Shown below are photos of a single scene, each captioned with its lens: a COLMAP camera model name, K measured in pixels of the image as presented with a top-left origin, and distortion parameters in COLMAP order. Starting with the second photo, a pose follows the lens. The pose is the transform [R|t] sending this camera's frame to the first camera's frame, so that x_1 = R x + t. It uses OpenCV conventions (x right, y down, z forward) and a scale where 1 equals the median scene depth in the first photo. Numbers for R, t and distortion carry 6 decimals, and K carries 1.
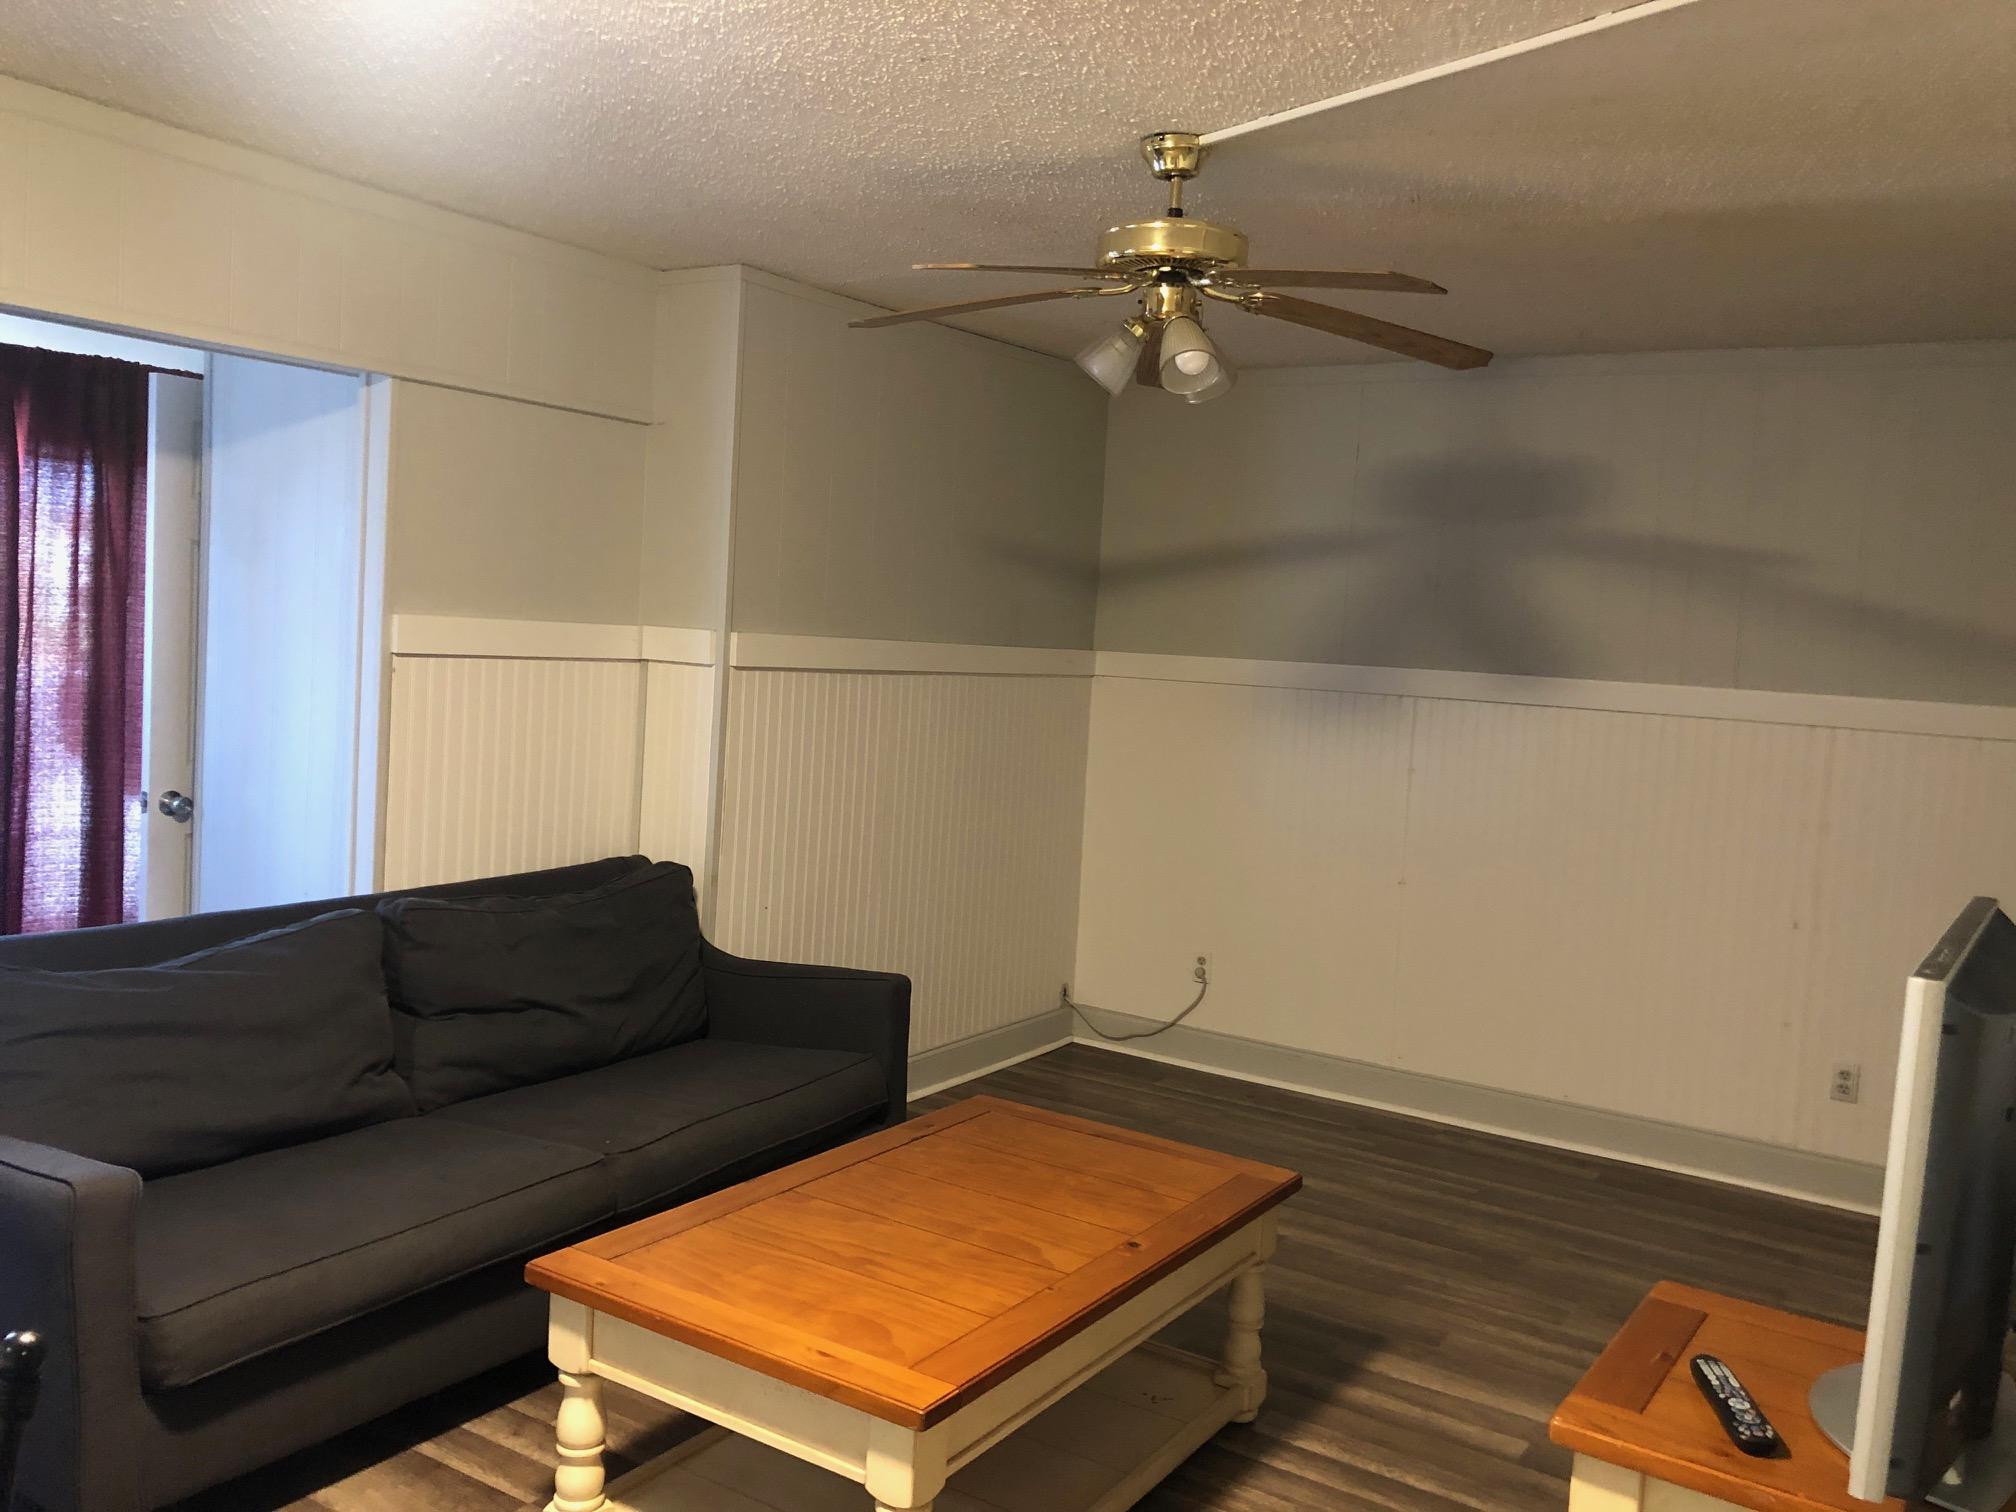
lens RADIAL K [[1650.3, 0, 1008.0], [0, 1650.3, 756.0], [0, 0, 1]] dist [0.002768, 0.001074]
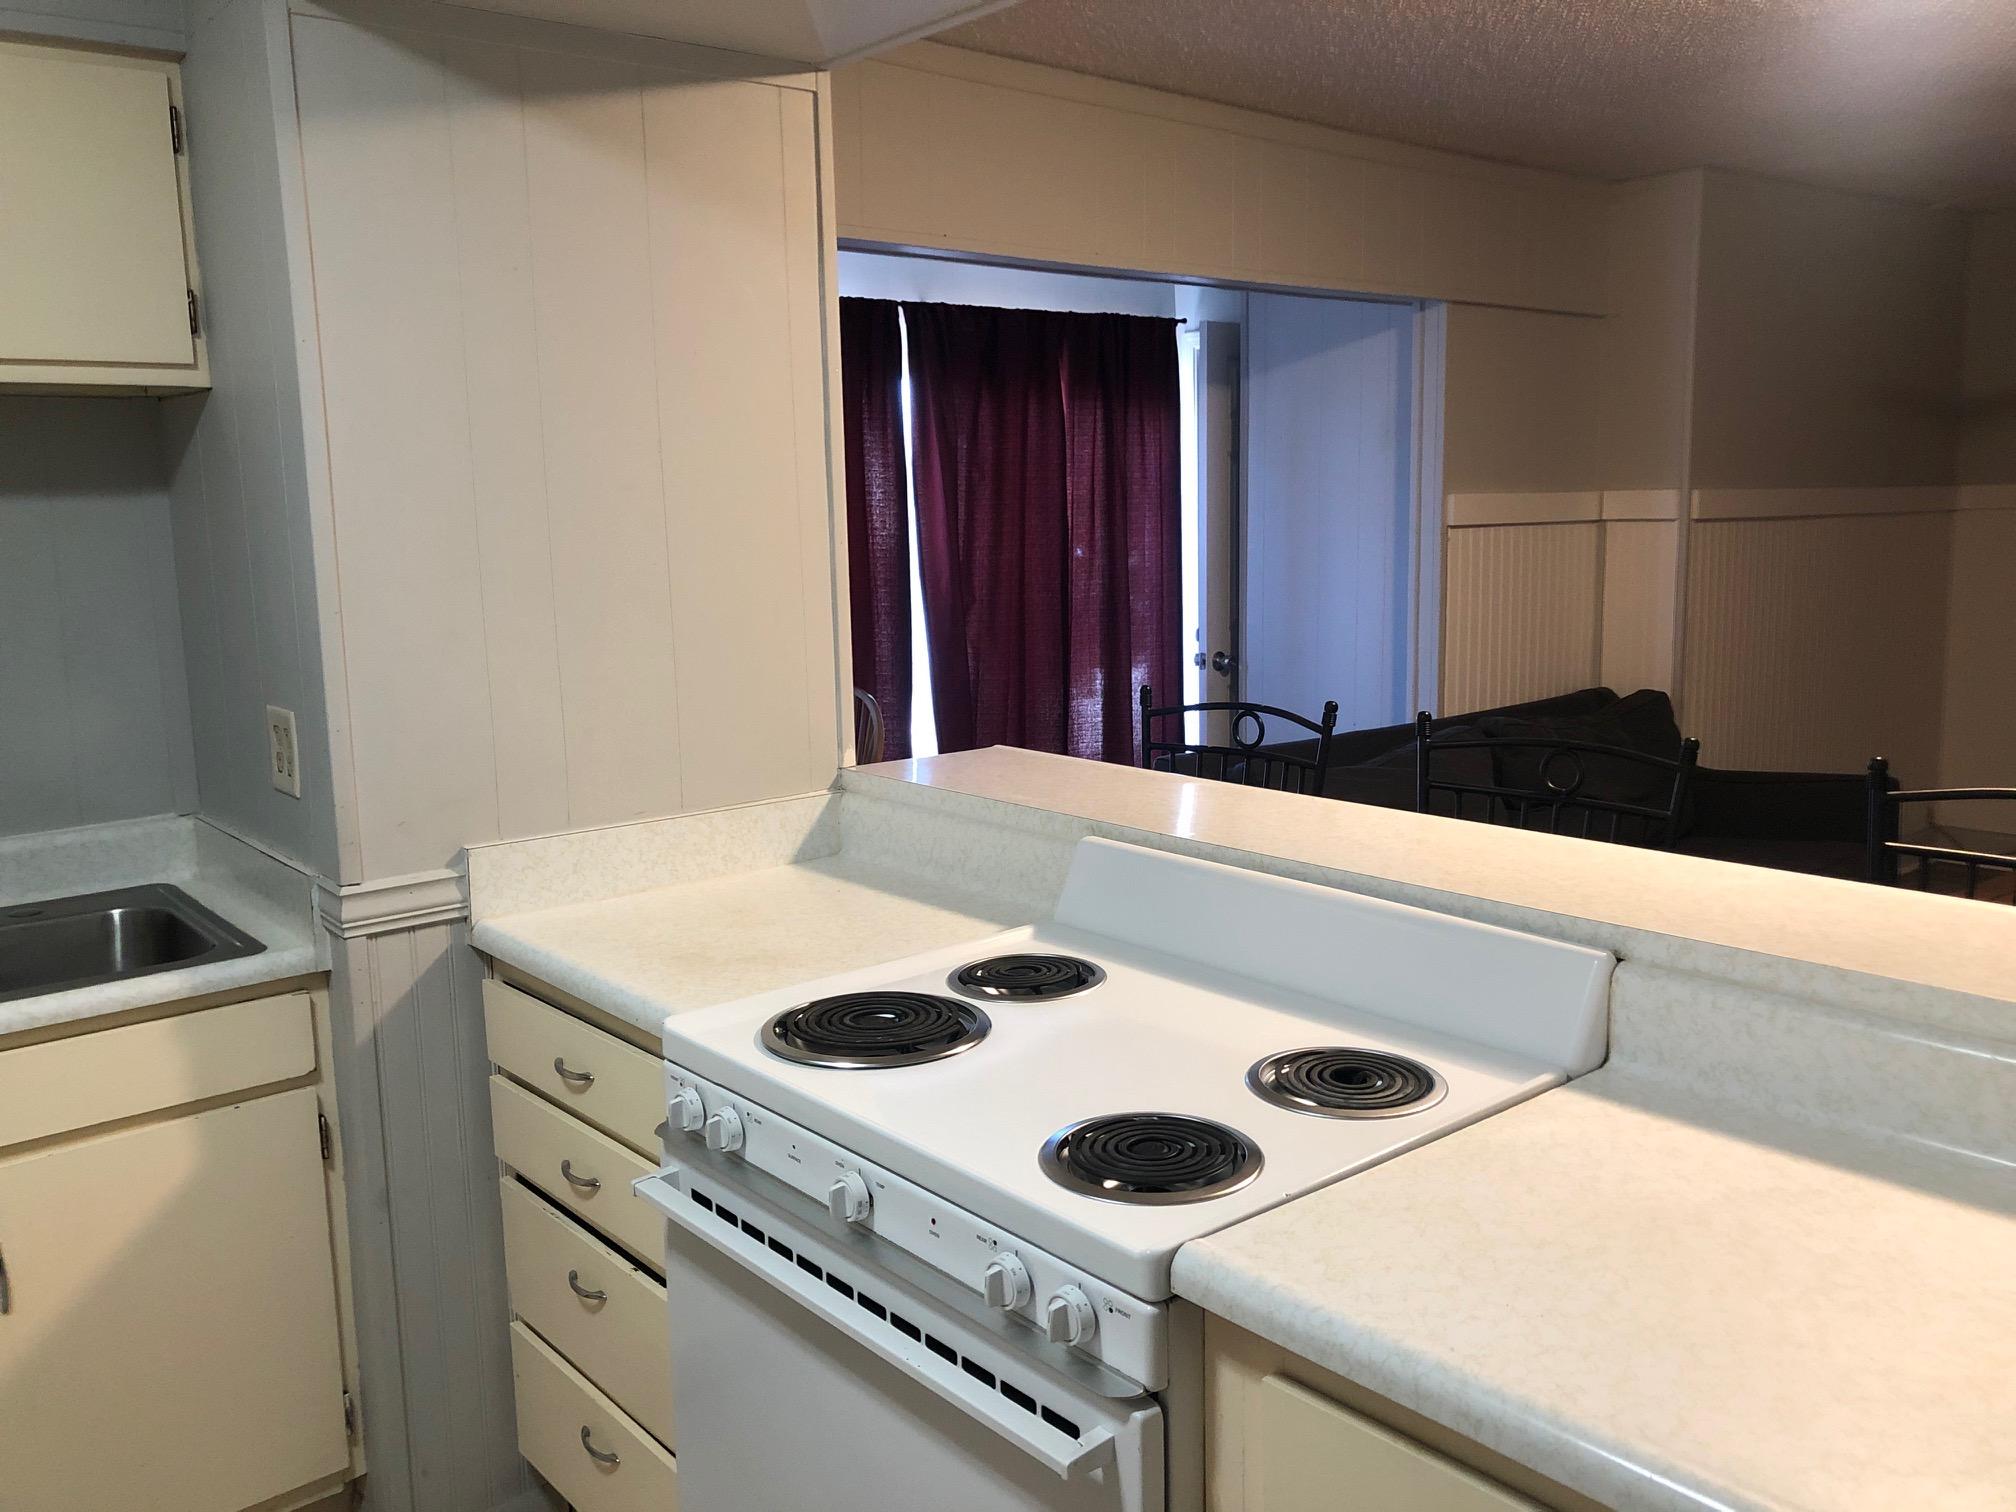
lens RADIAL K [[1650.3, 0, 1008.0], [0, 1650.3, 756.0], [0, 0, 1]] dist [0.002768, 0.001074]
pose [[0.951189, -0.030812, -0.307066, -0.274497], [0.052579, 0.996636, 0.062866, 0.013112], [0.304096, -0.075943, 0.949610, -0.264078]]
